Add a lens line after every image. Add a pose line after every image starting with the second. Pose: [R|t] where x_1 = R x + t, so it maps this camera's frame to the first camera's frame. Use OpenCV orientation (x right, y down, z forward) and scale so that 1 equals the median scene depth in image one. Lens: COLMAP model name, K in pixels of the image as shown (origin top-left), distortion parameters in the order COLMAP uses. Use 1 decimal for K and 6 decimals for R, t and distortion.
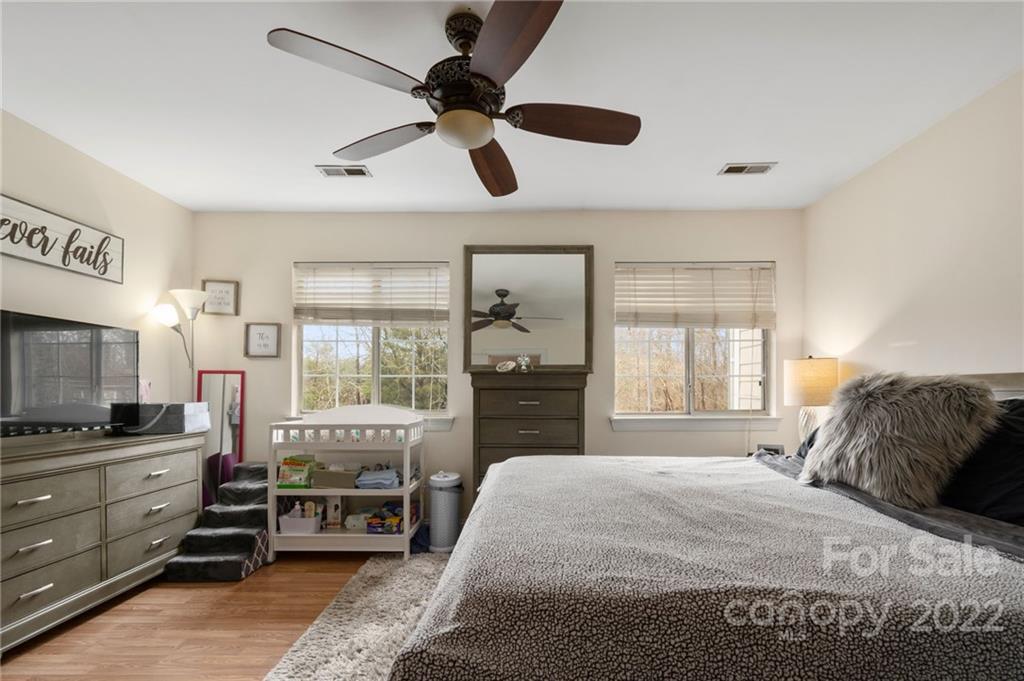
lens RADIAL K [[471.6, 0, 513.7], [0, 471.6, 392.2], [0, 0, 1]] dist [0.000922, 0.000011]
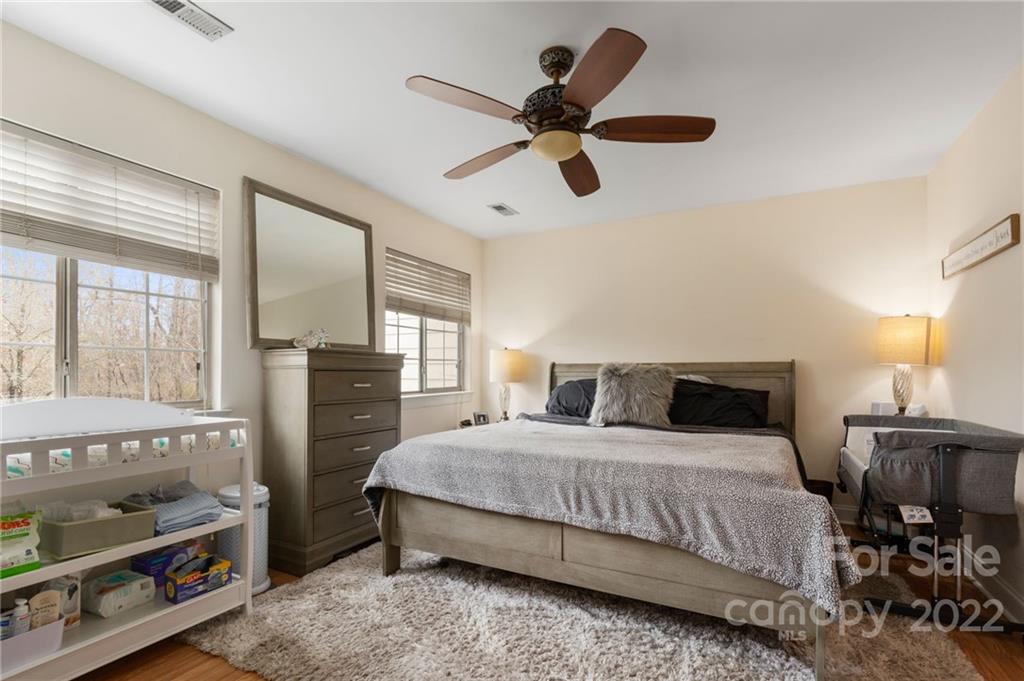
lens RADIAL K [[472.6, 0, 513.4], [0, 472.6, 373.8], [0, 0, 1]] dist [-0.000497, -0.000308]
pose [[0.449765, -0.003974, 0.893138, -0.628613], [0.003736, 0.999990, 0.002568, -0.000314], [-0.893139, 0.002181, 0.449776, 0.311704]]
